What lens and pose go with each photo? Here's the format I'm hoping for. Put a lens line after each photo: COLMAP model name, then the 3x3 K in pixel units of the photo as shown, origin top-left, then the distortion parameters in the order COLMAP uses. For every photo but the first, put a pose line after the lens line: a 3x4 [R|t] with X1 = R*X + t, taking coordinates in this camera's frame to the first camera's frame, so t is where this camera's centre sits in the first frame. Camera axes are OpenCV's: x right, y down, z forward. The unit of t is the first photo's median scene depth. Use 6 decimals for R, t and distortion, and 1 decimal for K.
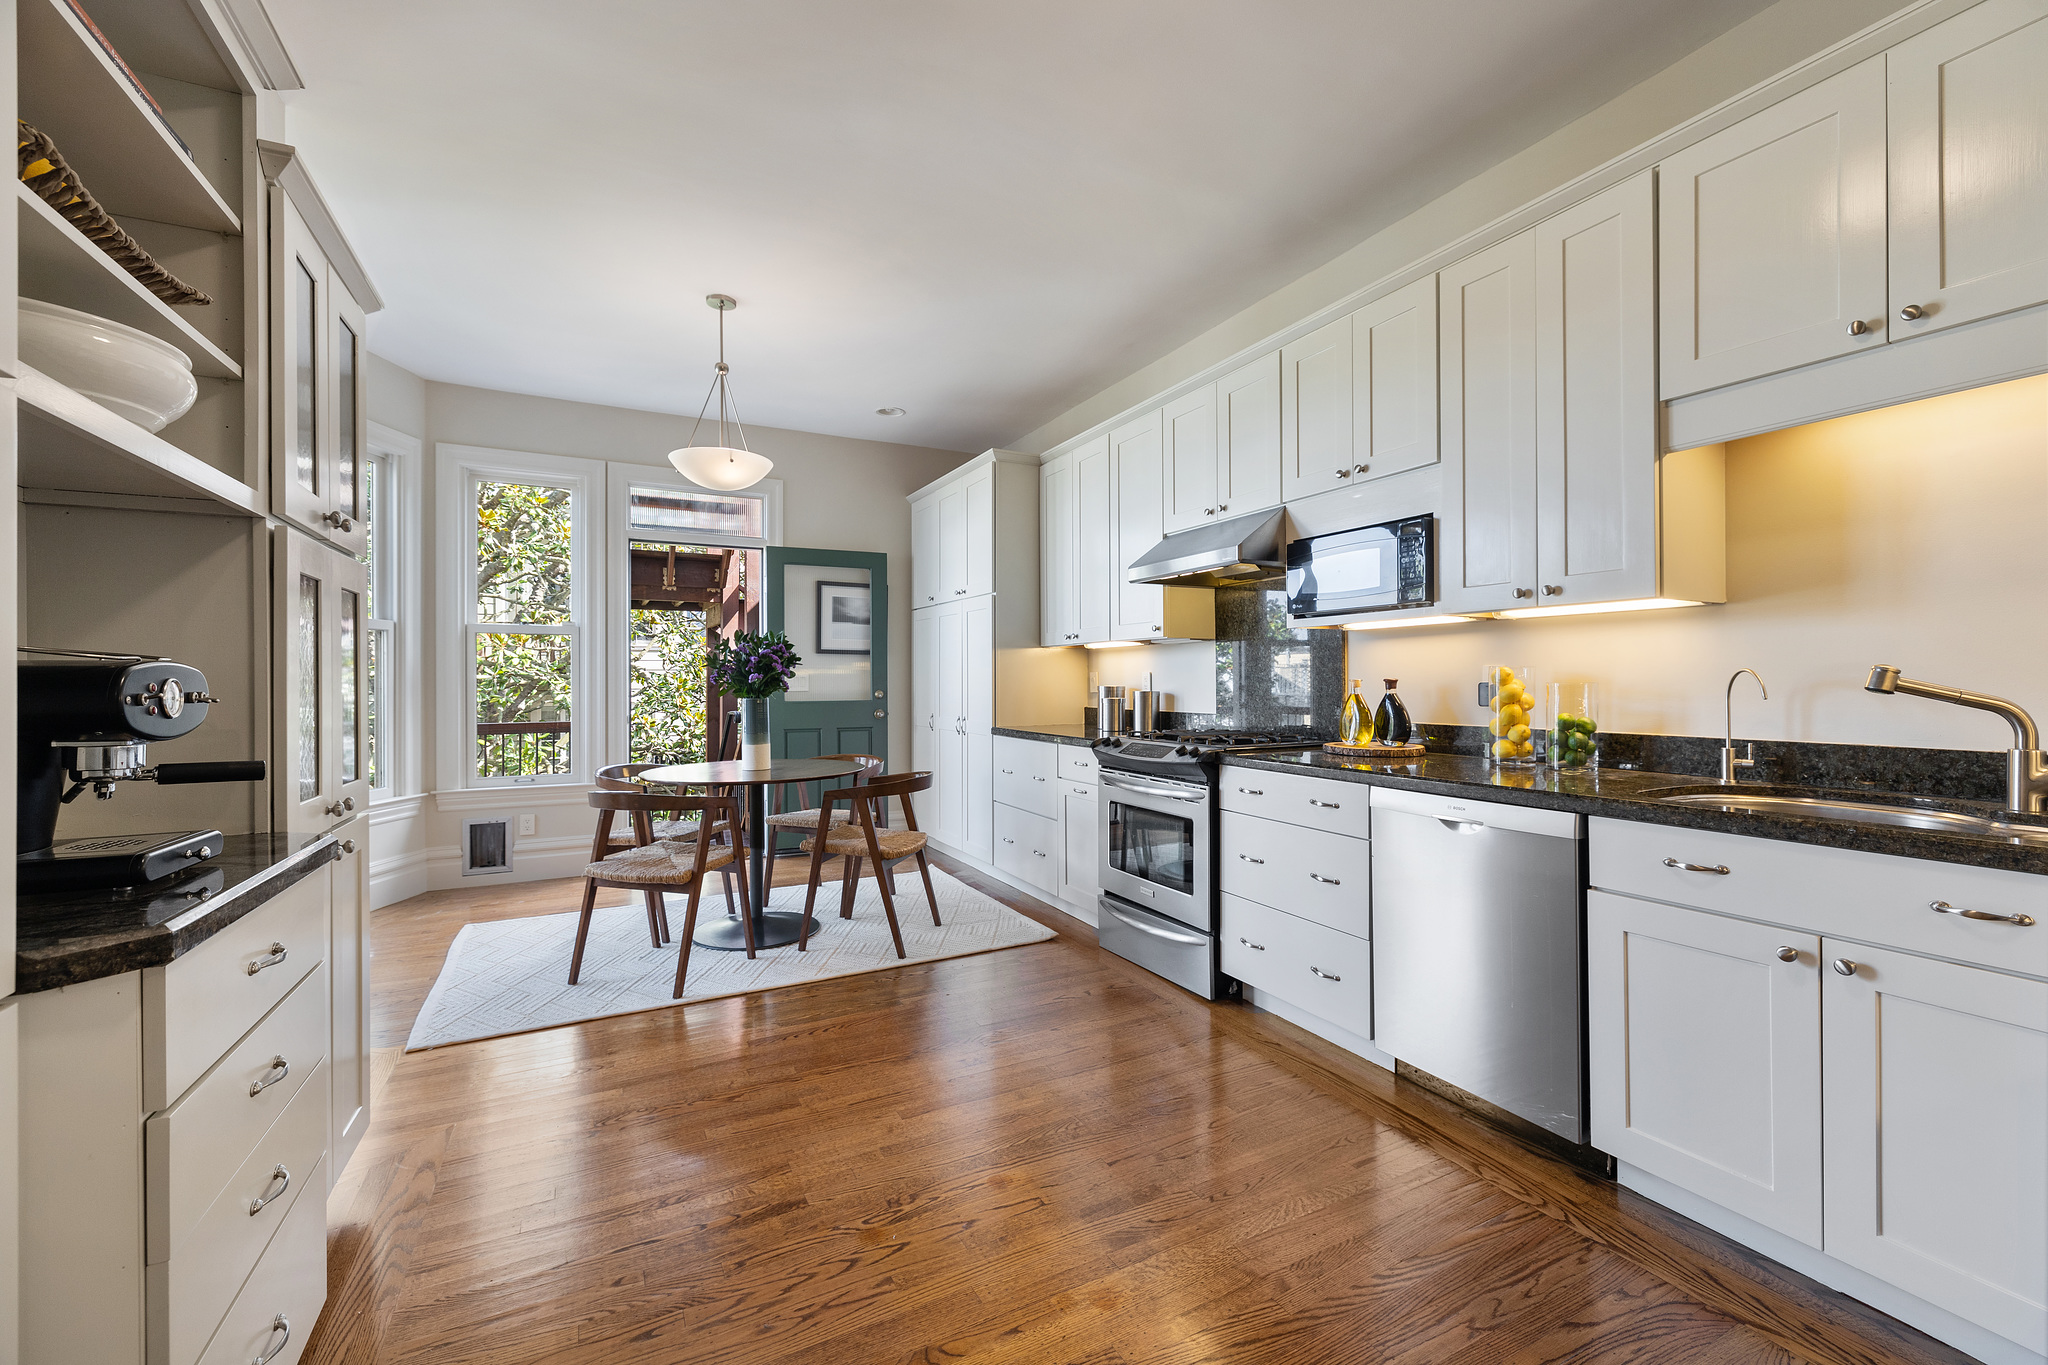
lens RADIAL K [[855.7, 0, 1027.3], [0, 855.7, 677.6], [0, 0, 1]] dist [0.004484, -0.000130]
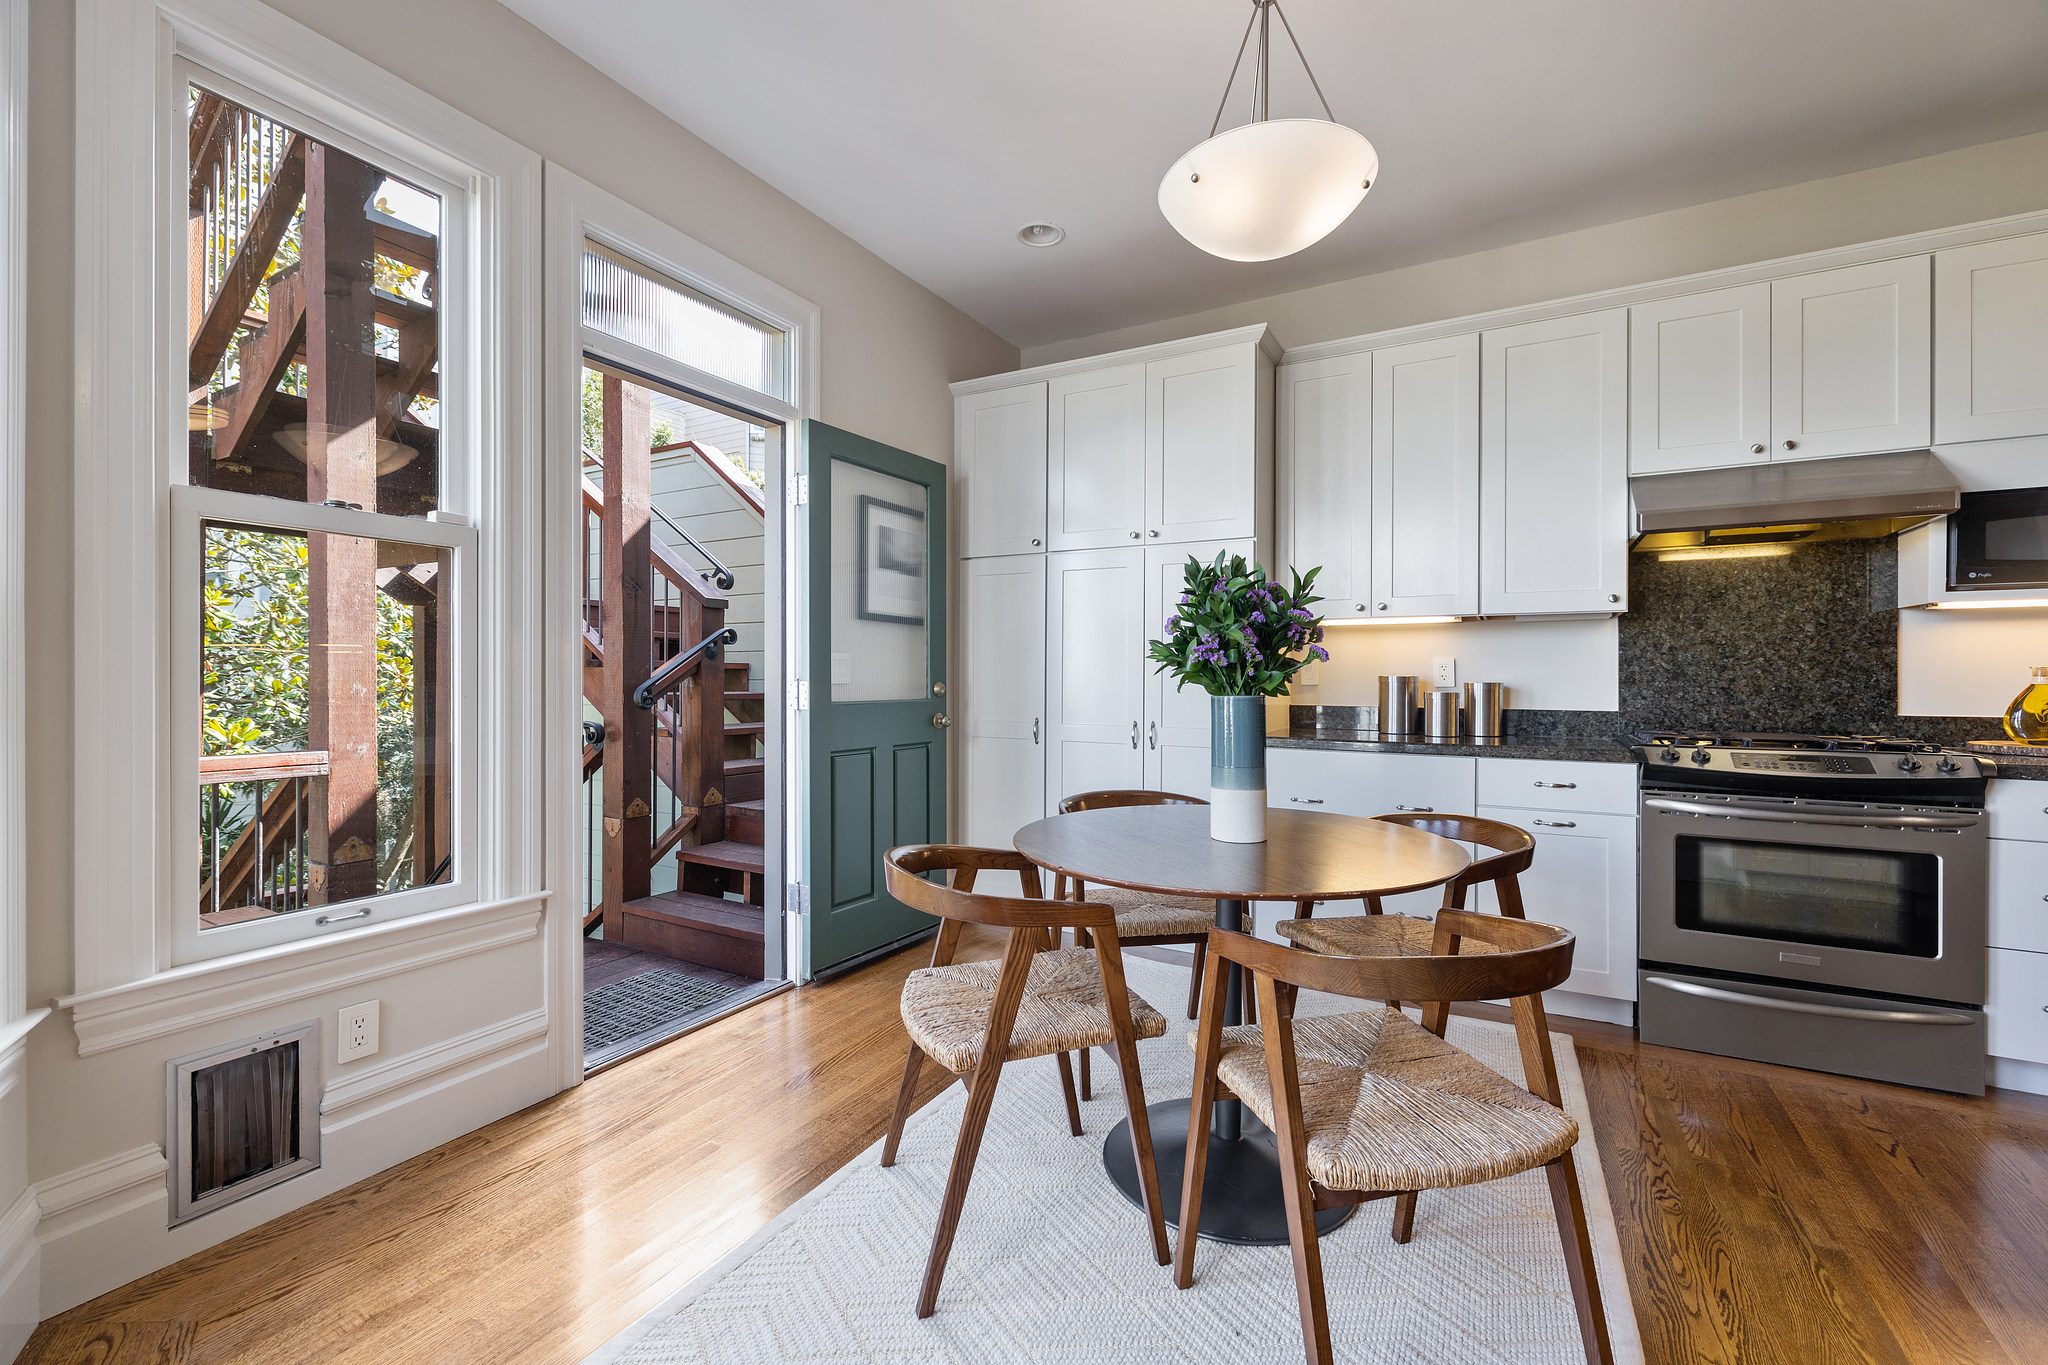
lens RADIAL K [[855.7, 0, 1033.3], [0, 855.7, 676.1], [0, 0, 1]] dist [0.004484, -0.000130]
pose [[0.834239, 0.005205, 0.551379, -0.617492], [-0.006618, 0.999978, 0.000572, 0.012308], [-0.551364, -0.004126, 0.834255, 0.584214]]
